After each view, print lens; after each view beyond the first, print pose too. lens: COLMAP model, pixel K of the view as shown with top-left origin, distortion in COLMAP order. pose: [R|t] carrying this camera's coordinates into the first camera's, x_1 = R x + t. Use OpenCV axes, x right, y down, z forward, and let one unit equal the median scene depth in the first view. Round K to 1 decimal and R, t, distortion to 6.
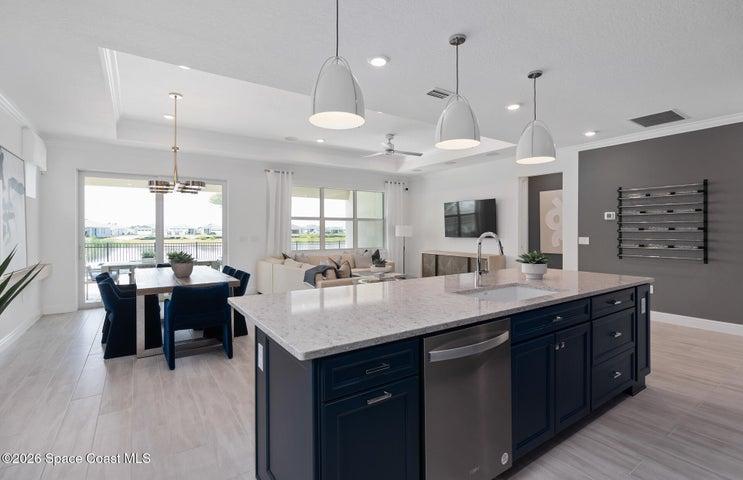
lens RADIAL K [[339.1, 0, 365.5], [0, 339.1, 231.7], [0, 0, 1]] dist [0.003793, -0.000744]
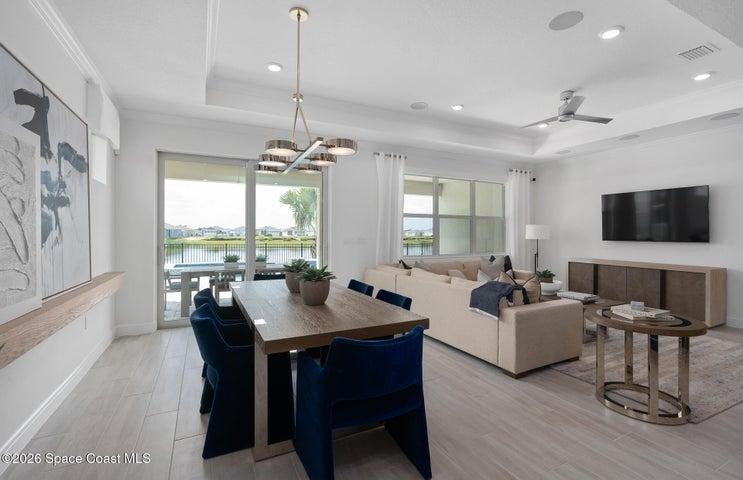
lens RADIAL K [[339.1, 0, 375.0], [0, 339.1, 233.6], [0, 0, 1]] dist [0.003793, -0.000744]
pose [[0.991924, 0.005165, -0.126730, -0.198817], [-0.005325, 0.999985, -0.000928, 0.004859], [0.126724, 0.001596, 0.991937, 0.229832]]
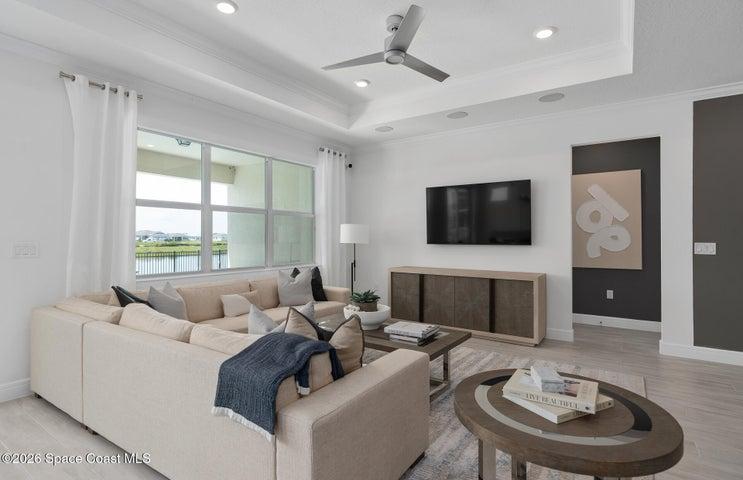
lens RADIAL K [[386.7, 0, 375.7], [0, 386.7, 235.6], [0, 0, 1]] dist [0.000119, -0.000065]
pose [[0.929646, 0.003979, 0.368432, -0.124777], [-0.000874, 0.999963, -0.008594, 0.008342], [-0.368452, 0.007667, 0.929615, 0.463688]]
